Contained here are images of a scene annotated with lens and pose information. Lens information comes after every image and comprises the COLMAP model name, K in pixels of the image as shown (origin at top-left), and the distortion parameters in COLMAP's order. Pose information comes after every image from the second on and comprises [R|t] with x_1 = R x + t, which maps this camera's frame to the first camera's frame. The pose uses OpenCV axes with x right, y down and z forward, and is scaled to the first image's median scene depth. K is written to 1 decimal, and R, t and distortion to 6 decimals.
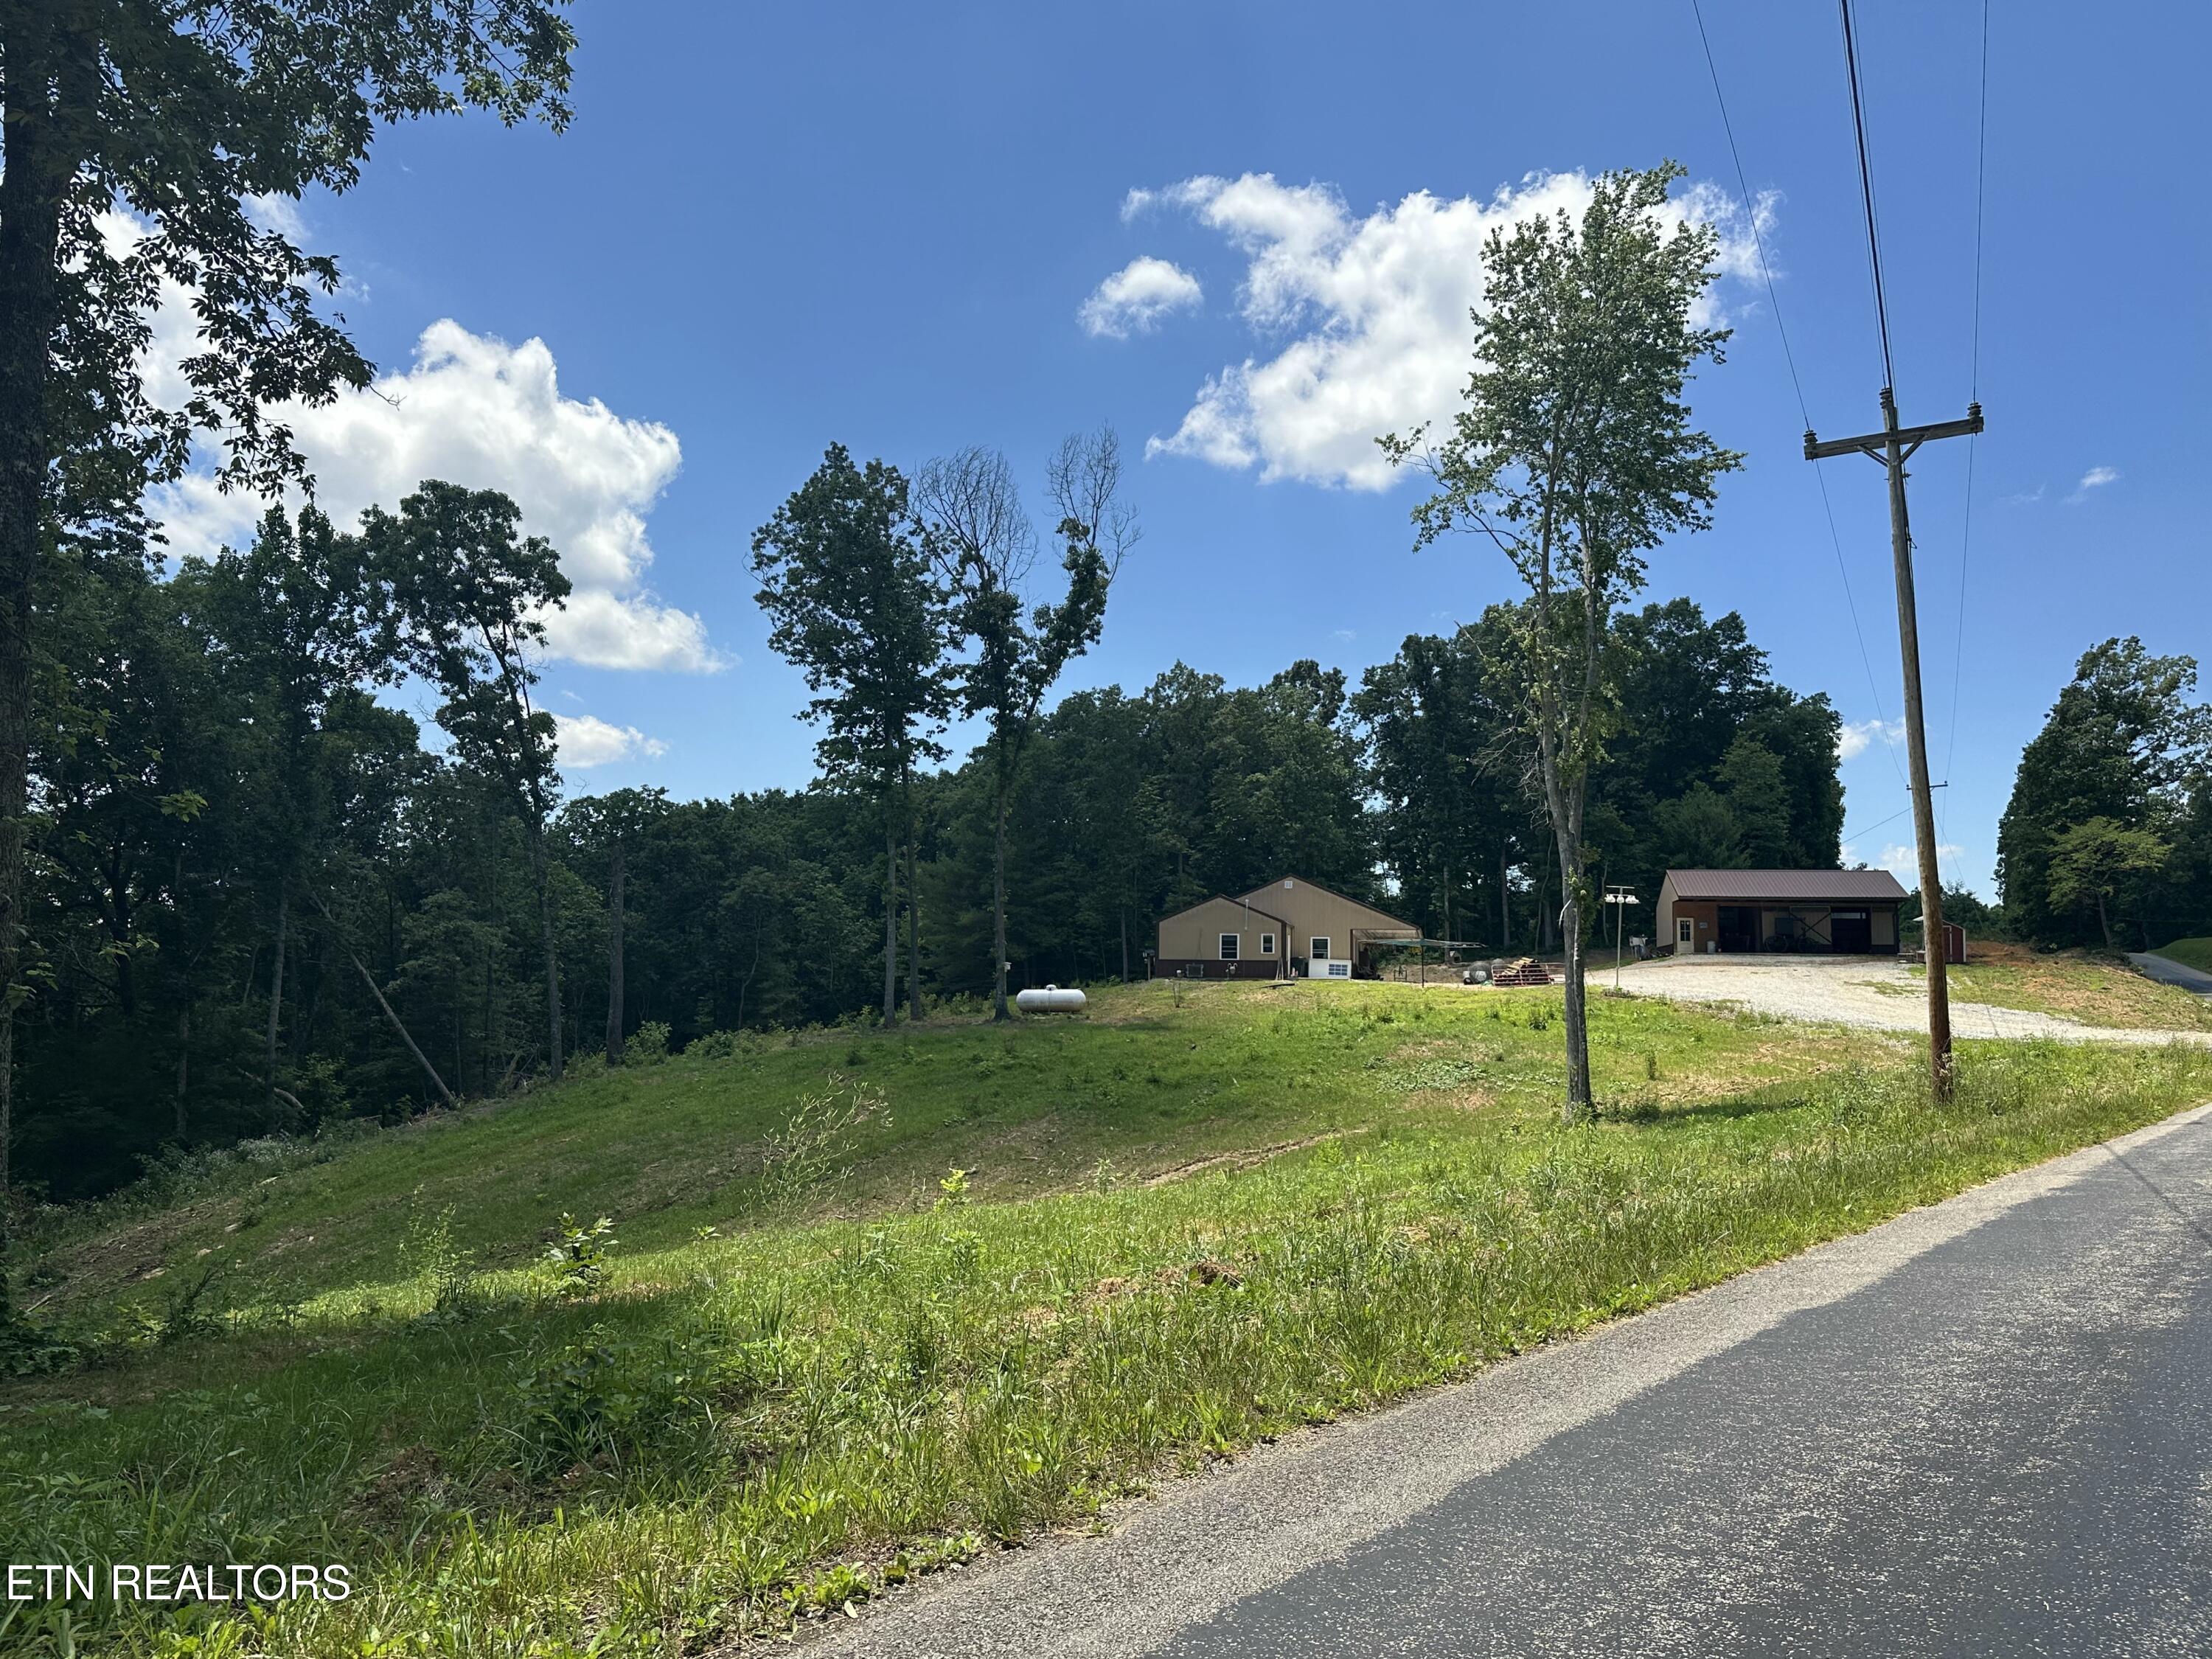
lens RADIAL K [[1611.2, 0, 1114.6], [0, 1611.2, 838.5], [0, 0, 1]] dist [0.099447, -0.176406]
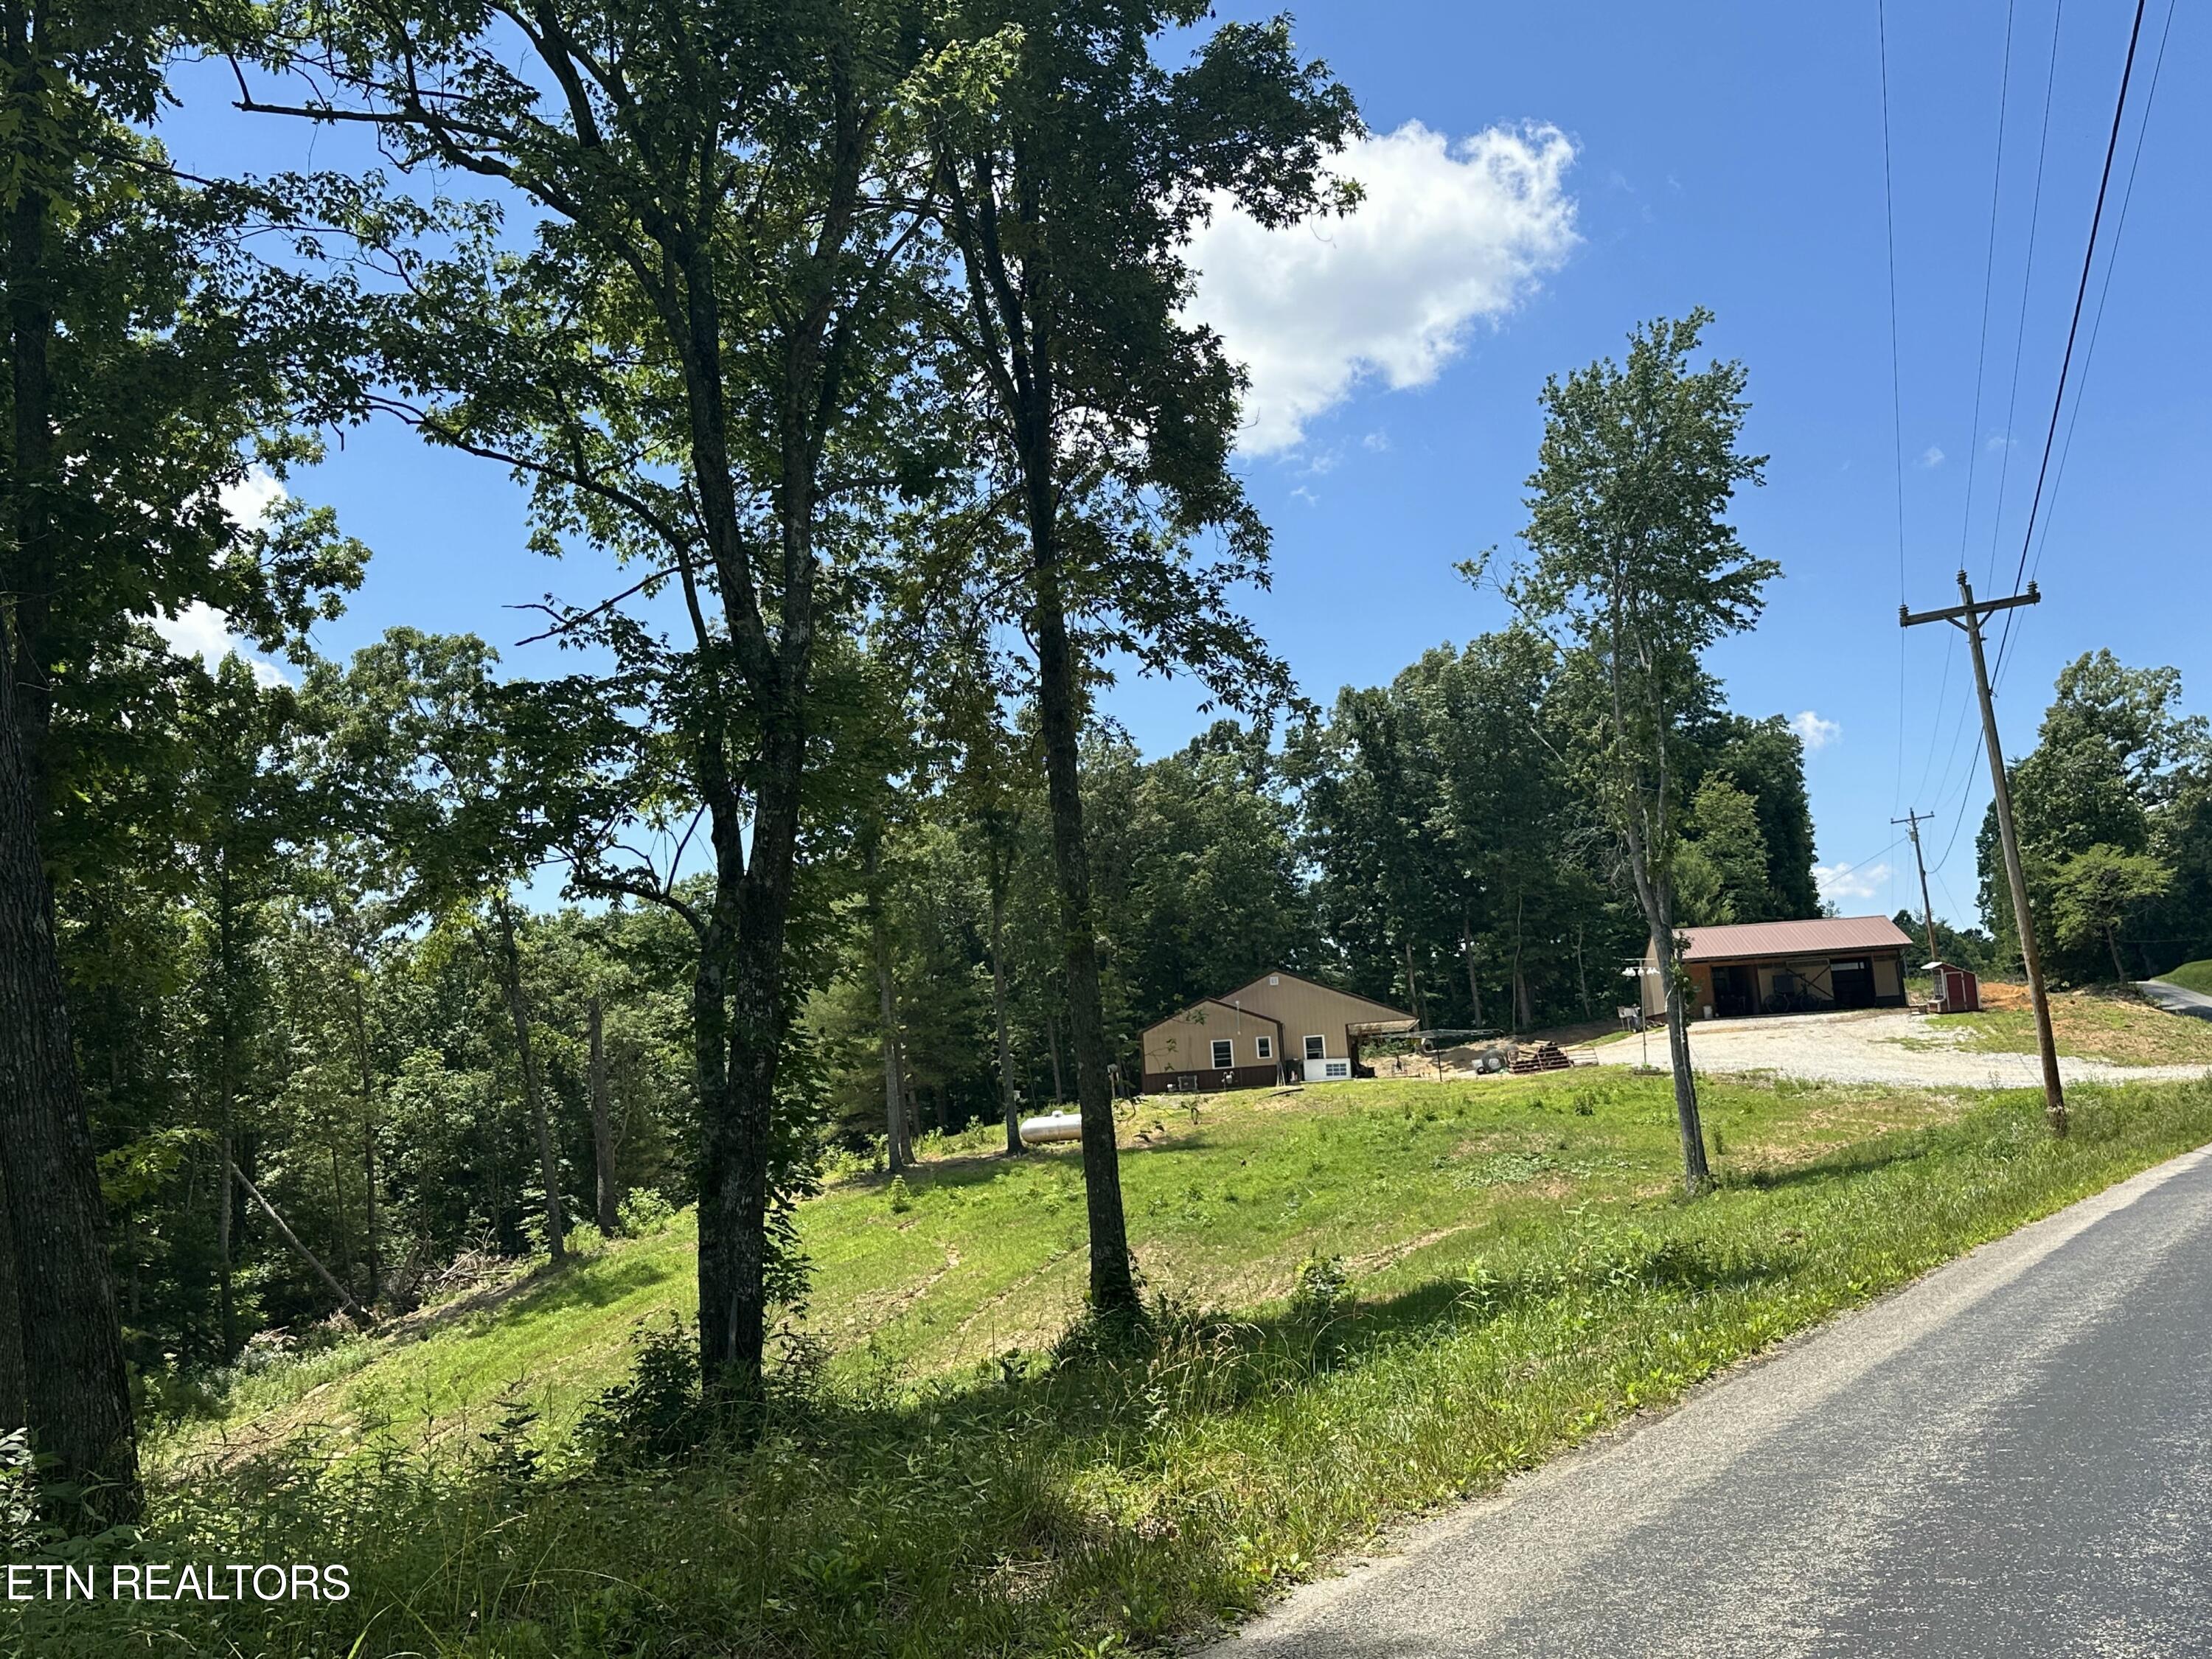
lens RADIAL K [[2048.6, 0, 1110.6], [0, 2048.6, 833.0], [0, 0, 1]] dist [0.190122, -0.403652]
pose [[0.990996, -0.070012, 0.114127, -0.113019], [0.074600, 0.996548, -0.036433, -0.019878], [-0.111182, 0.044619, 0.992798, -0.155797]]
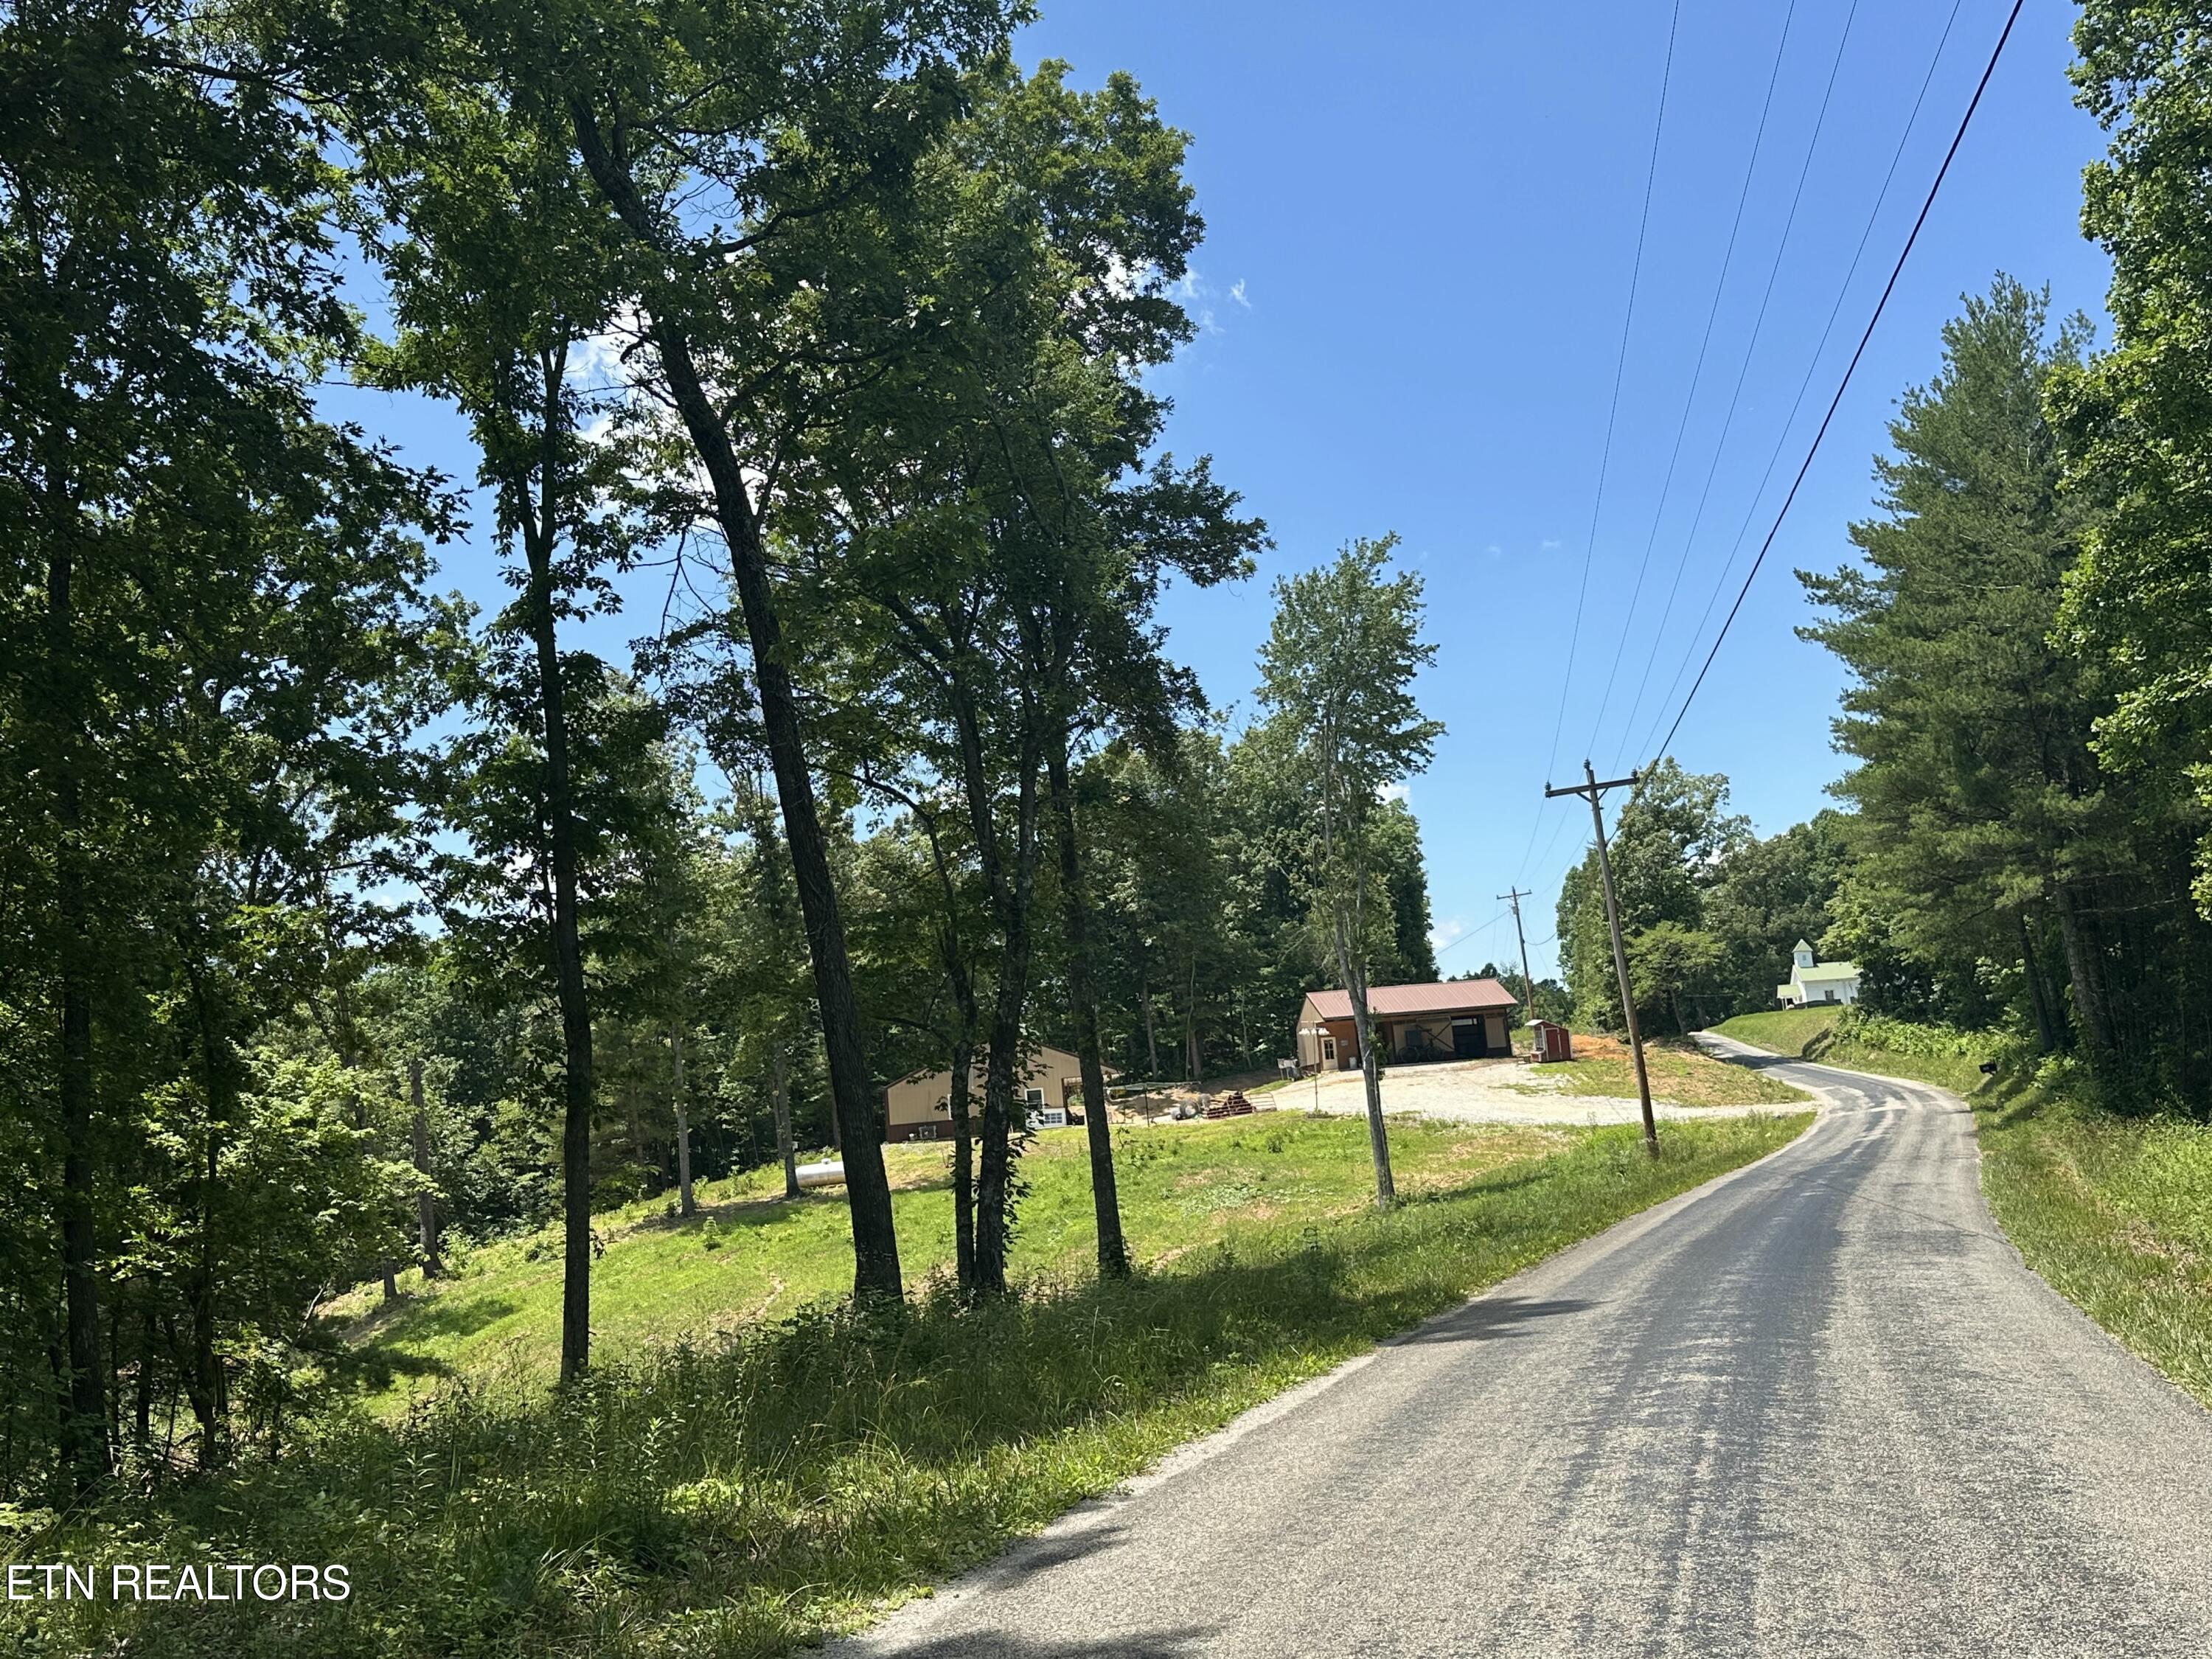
lens RADIAL K [[2047.0, 0, 1106.2], [0, 2047.0, 838.9], [0, 0, 1]] dist [0.189739, -0.397589]
pose [[0.954395, -0.056605, 0.293130, -0.210729], [0.072421, 0.996430, -0.043379, -0.039517], [-0.289628, 0.062629, 0.955088, -0.302320]]
